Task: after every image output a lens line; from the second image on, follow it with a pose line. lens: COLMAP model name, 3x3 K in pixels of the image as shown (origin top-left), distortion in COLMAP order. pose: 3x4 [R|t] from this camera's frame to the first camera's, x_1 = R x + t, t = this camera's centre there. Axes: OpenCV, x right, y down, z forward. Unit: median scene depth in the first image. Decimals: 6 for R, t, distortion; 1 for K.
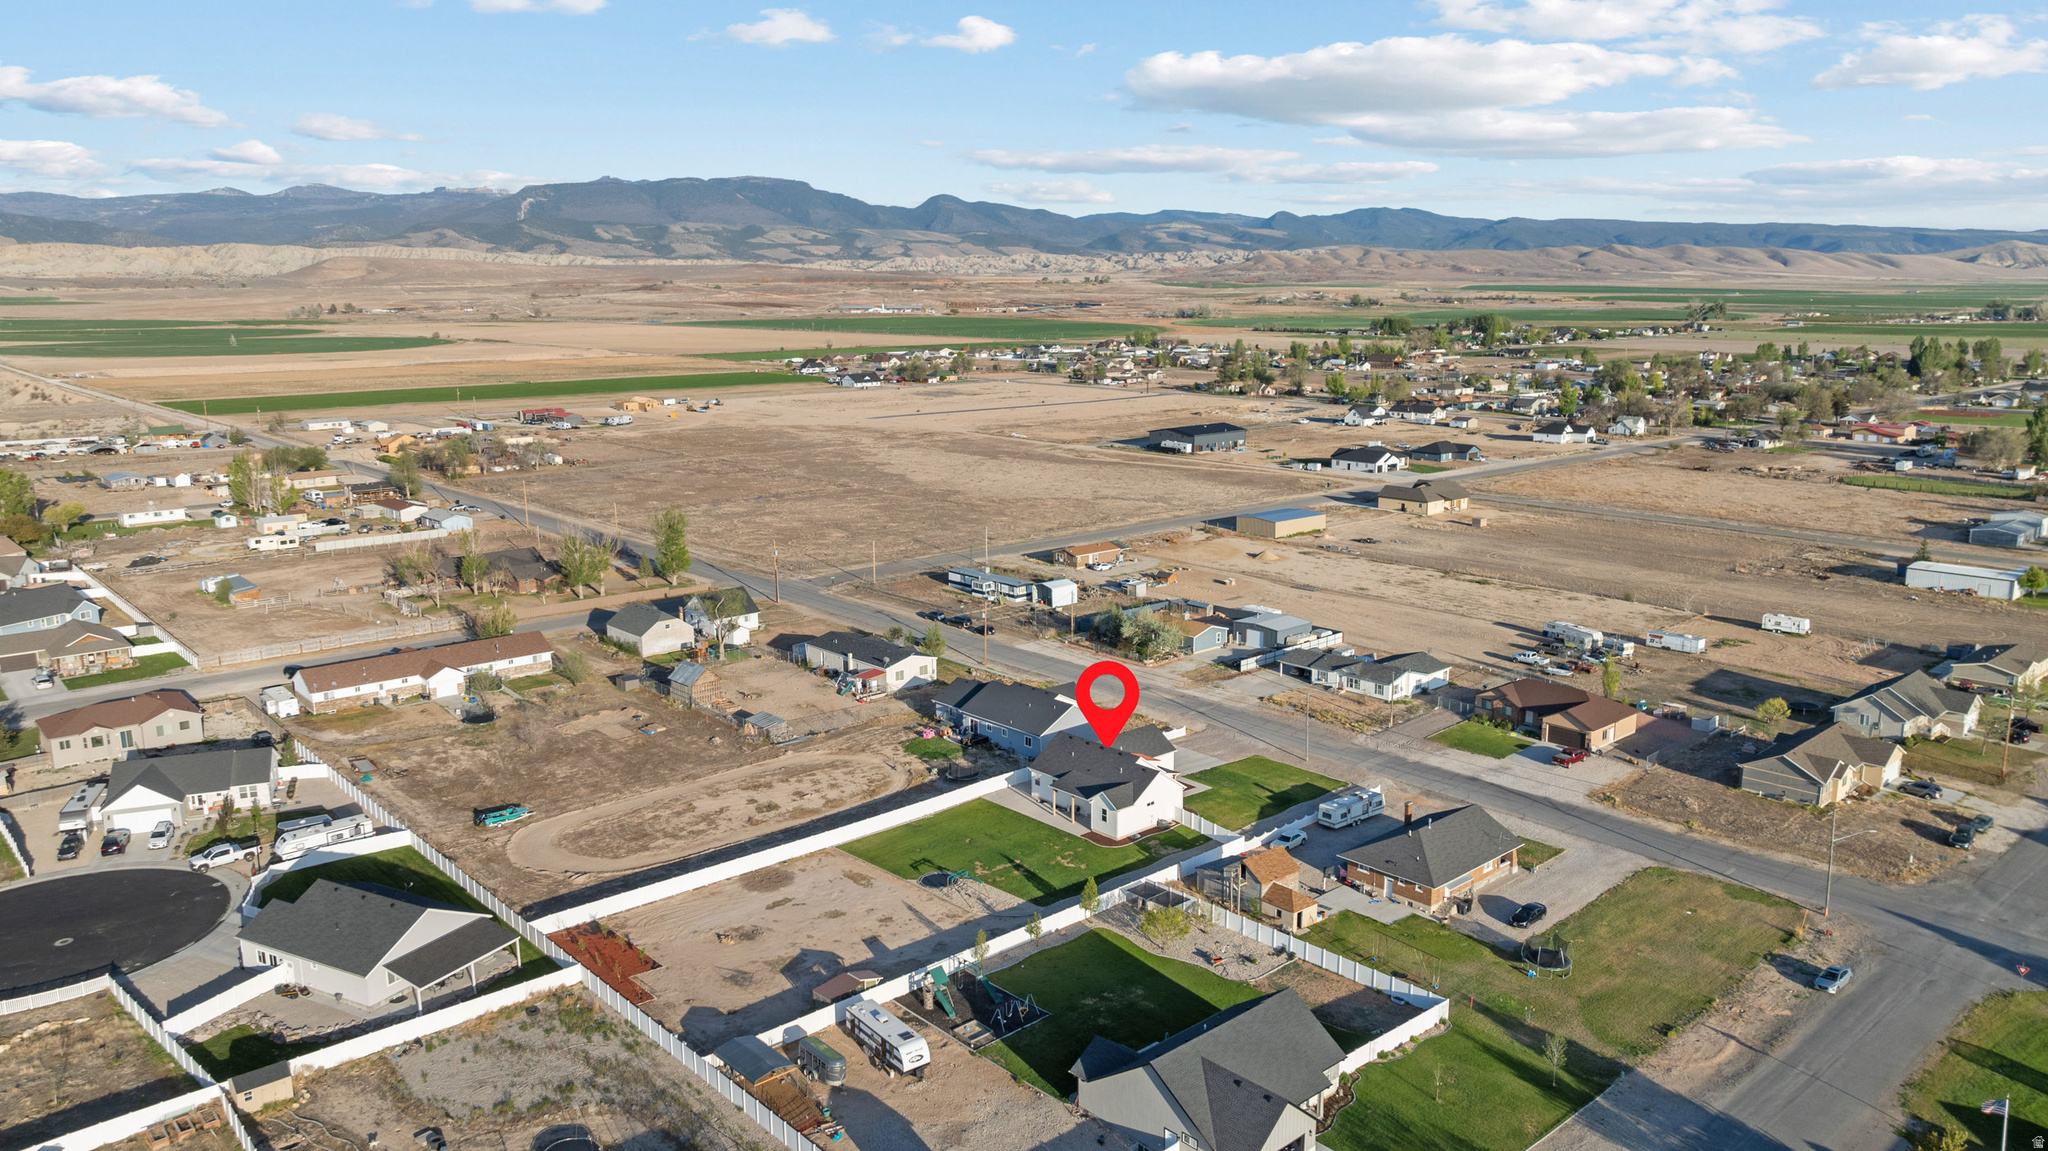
lens RADIAL K [[1442.8, 0, 1027.2], [0, 1442.8, 572.6], [0, 0, 1]] dist [-0.015991, -0.000022]
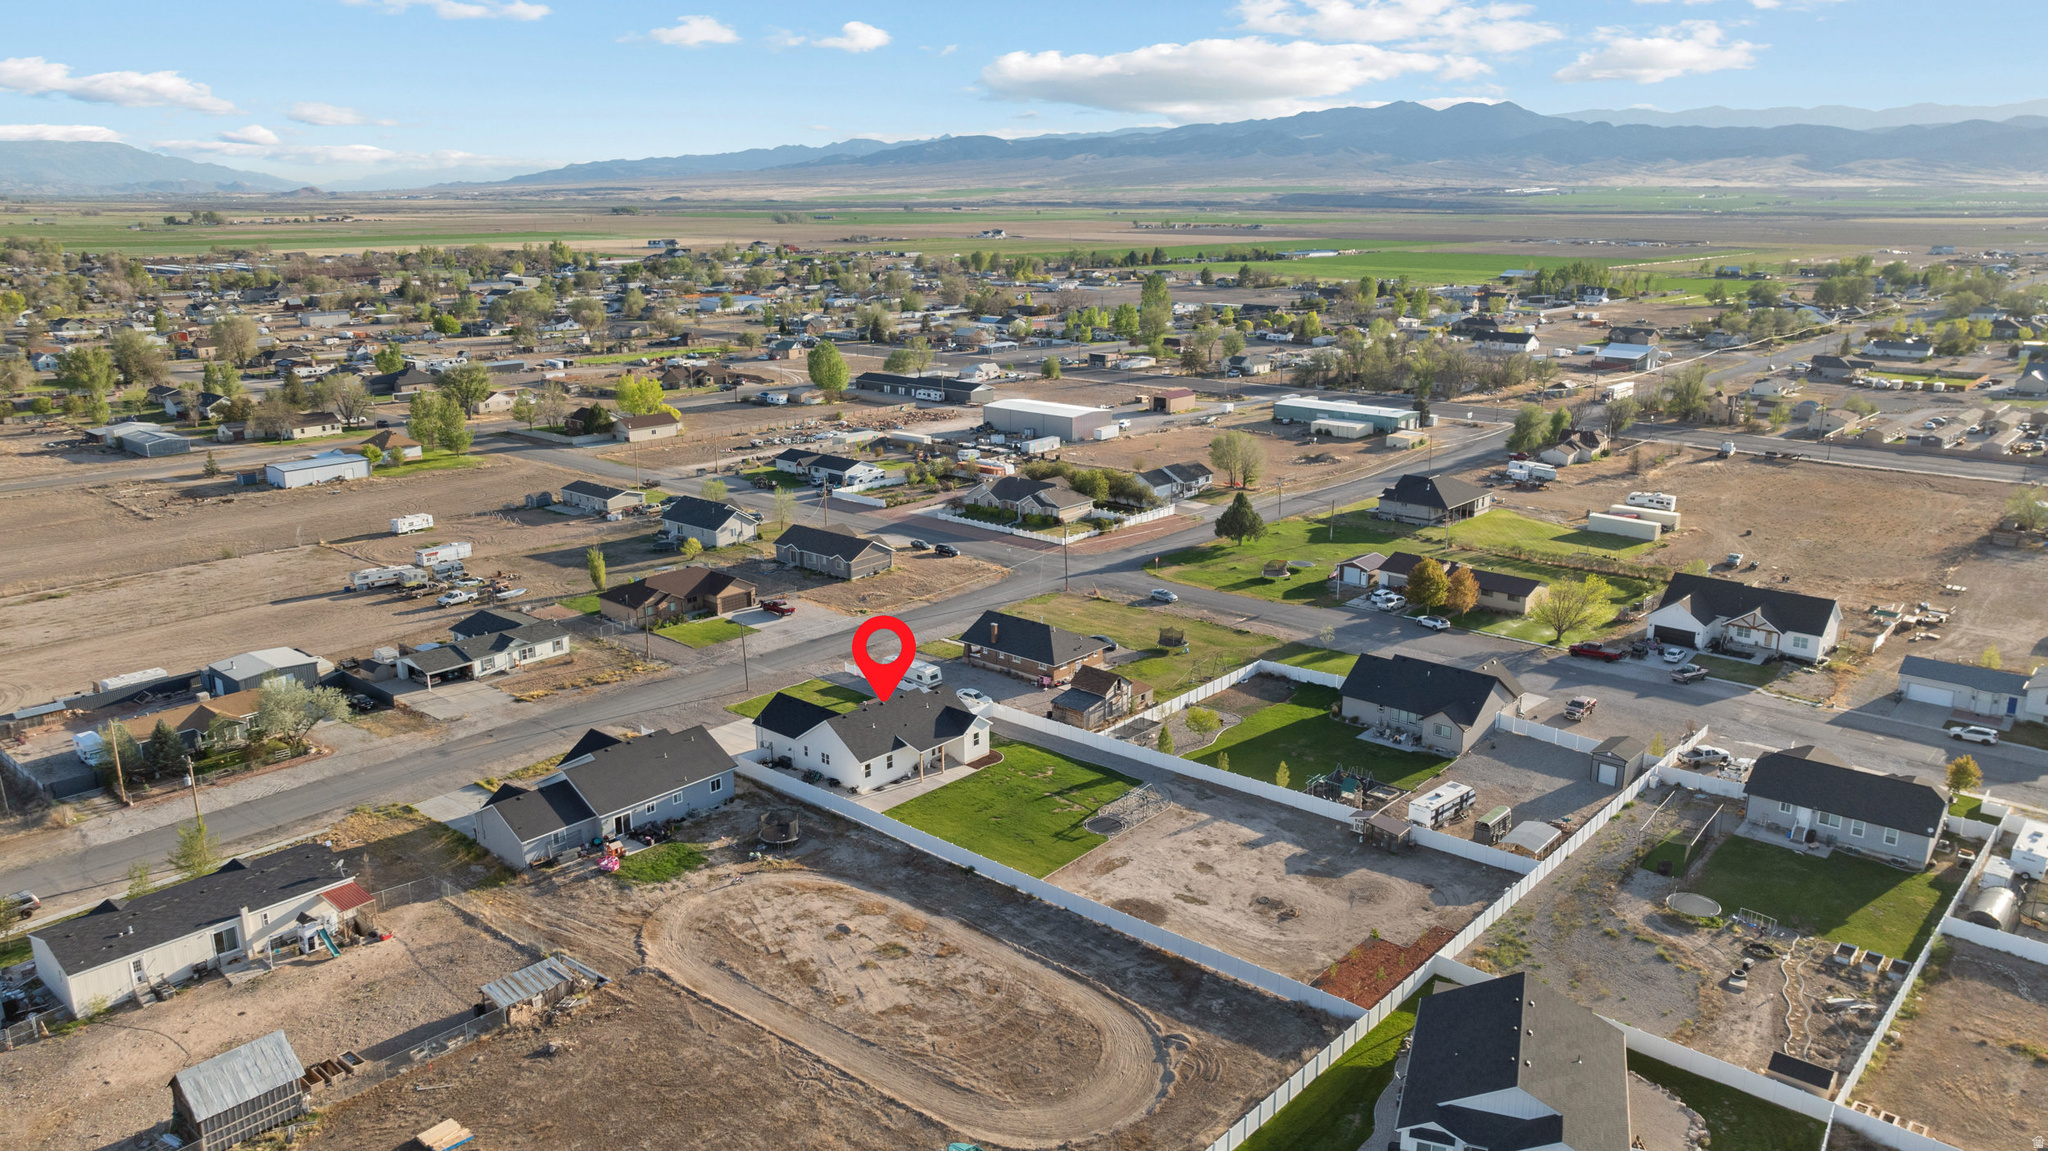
lens RADIAL K [[1442.8, 0, 1027.2], [0, 1442.8, 572.6], [0, 0, 1]] dist [-0.015991, -0.000022]
pose [[-0.120981, -0.249779, 0.960715, -0.652584], [0.197827, 0.942343, 0.269914, -0.149021], [-0.972743, 0.222710, -0.064593, 0.752812]]
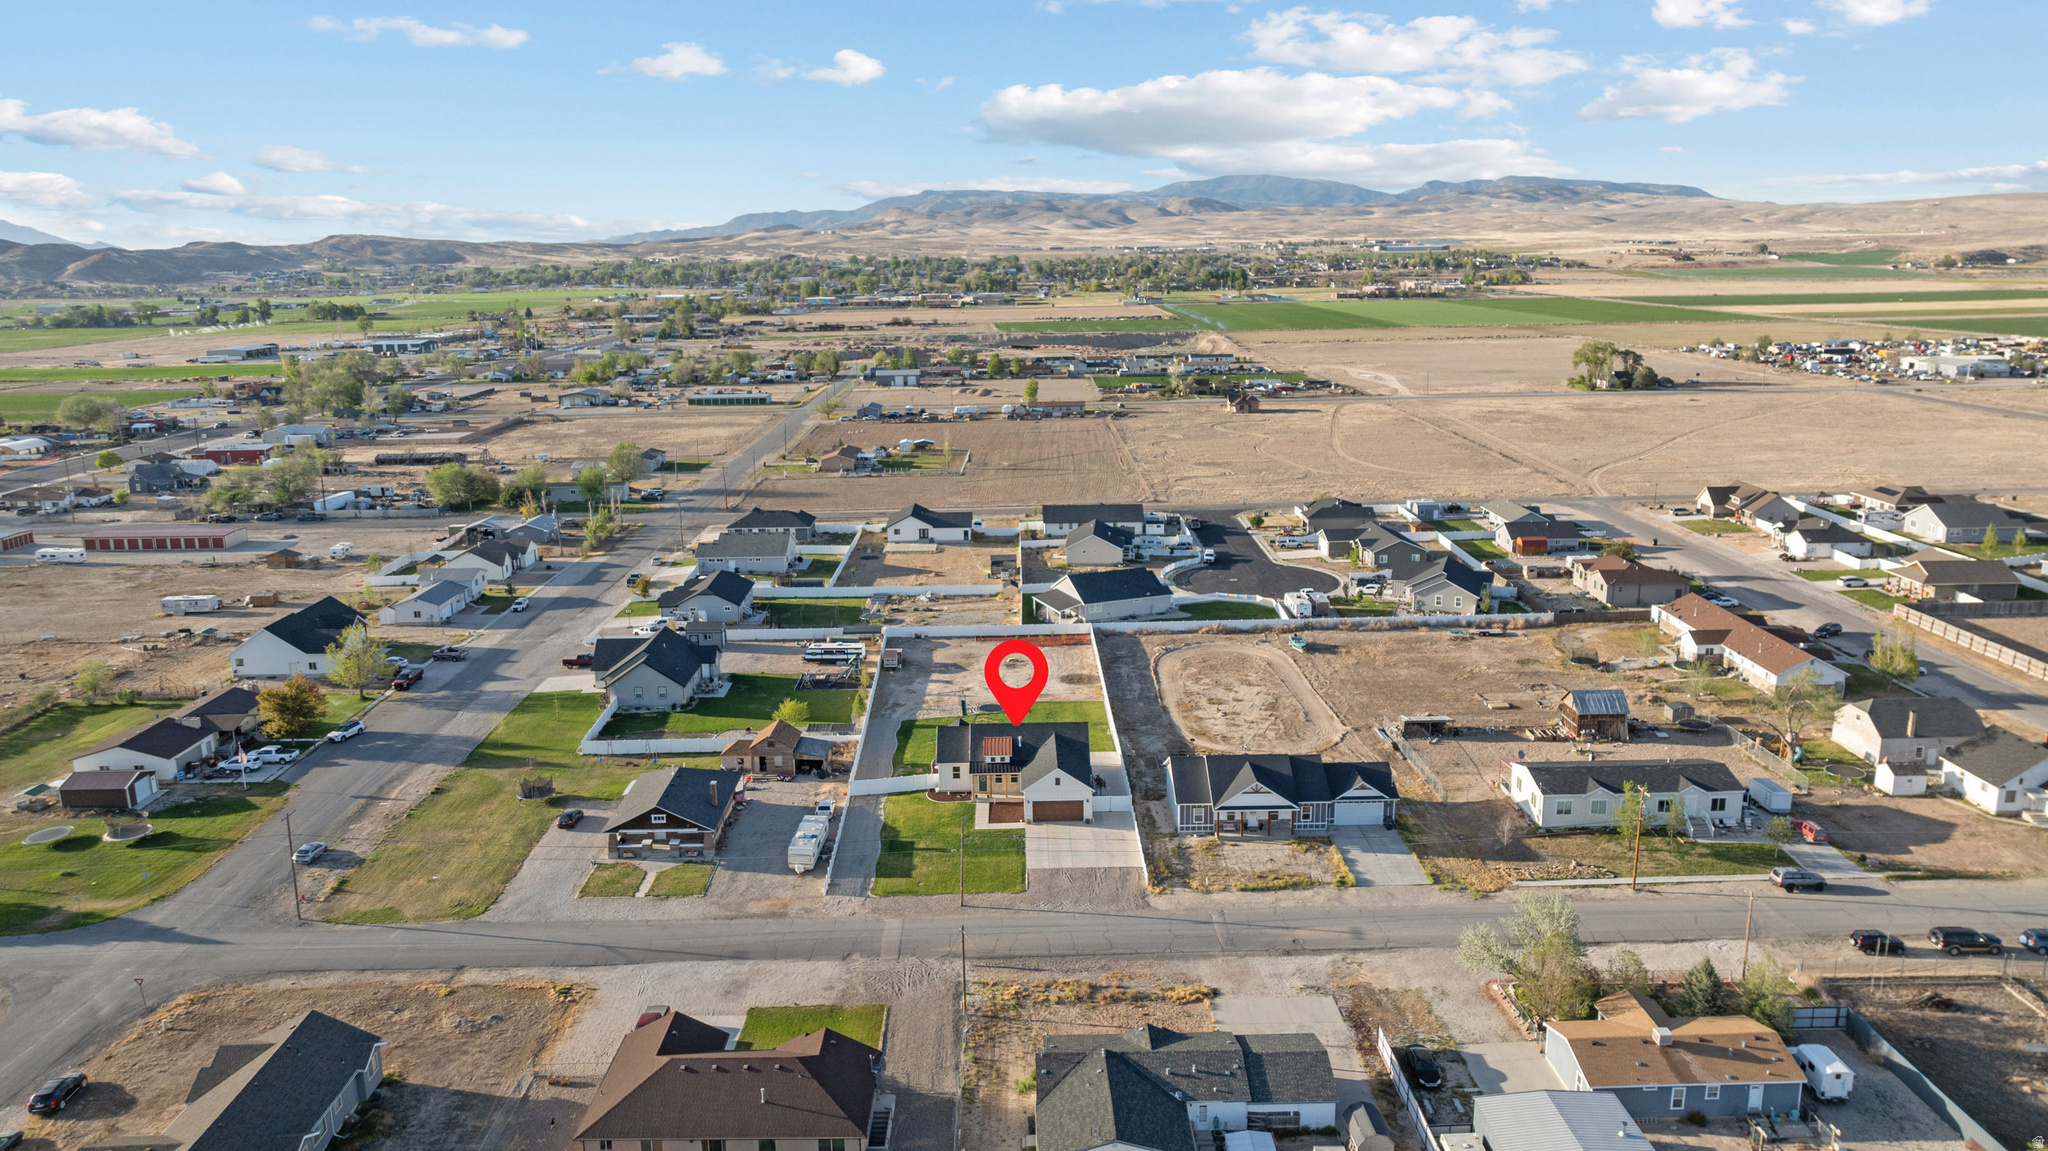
lens RADIAL K [[1442.8, 0, 1027.2], [0, 1442.8, 572.6], [0, 0, 1]] dist [-0.015991, -0.000022]
pose [[-0.657561, 0.183166, -0.730797, 0.592236], [-0.130085, 0.927825, 0.349597, -0.251629], [0.742086, 0.324947, -0.586274, 1.223794]]
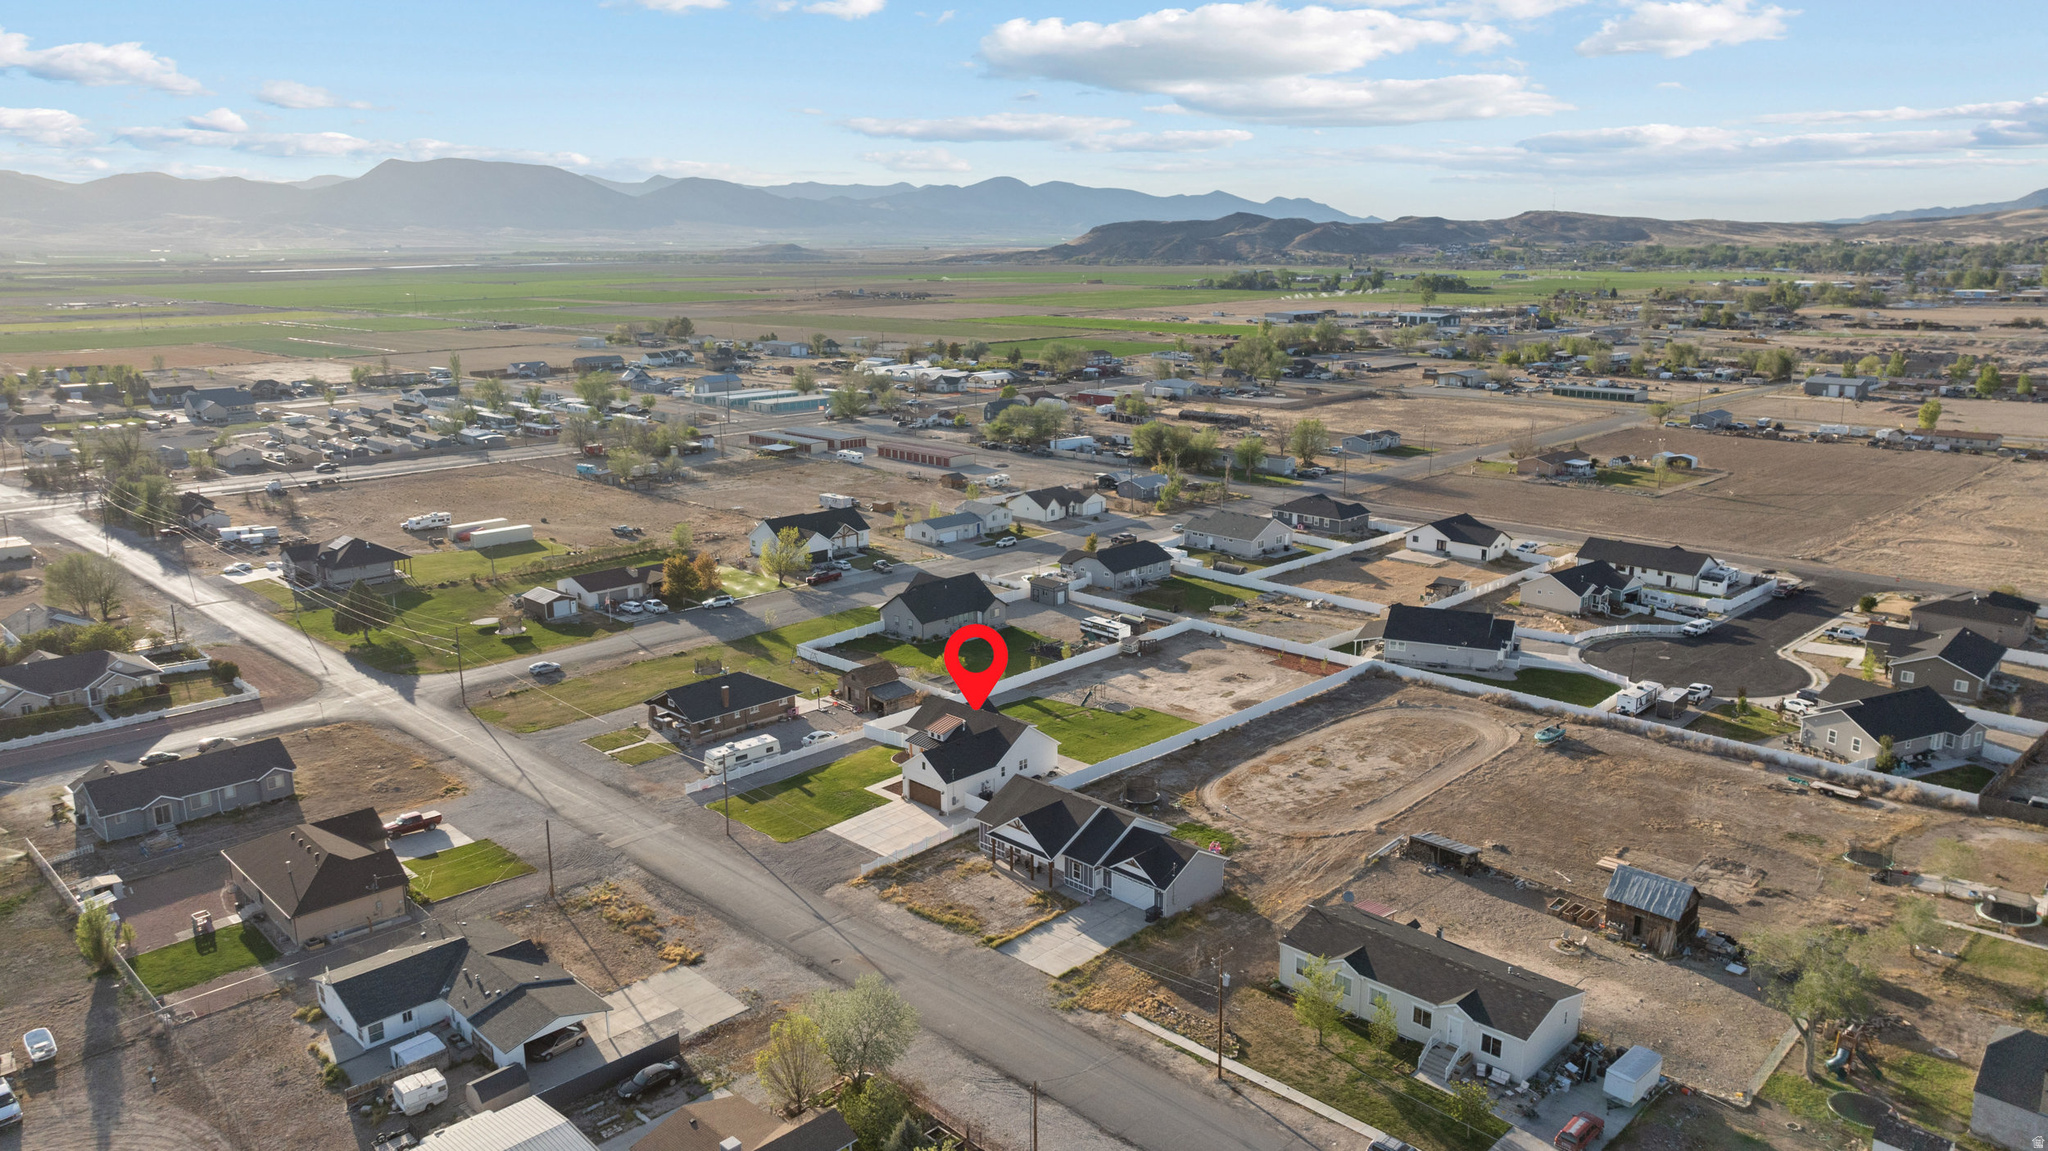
lens RADIAL K [[1443.1, 0, 1027.7], [0, 1443.1, 544.0], [0, 0, 1]] dist [-0.005719, -0.001748]
pose [[-0.998309, 0.023527, -0.053165, 0.057049], [0.000355, 0.916906, 0.399102, -0.299298], [0.058138, 0.398408, -0.915364, 1.473983]]
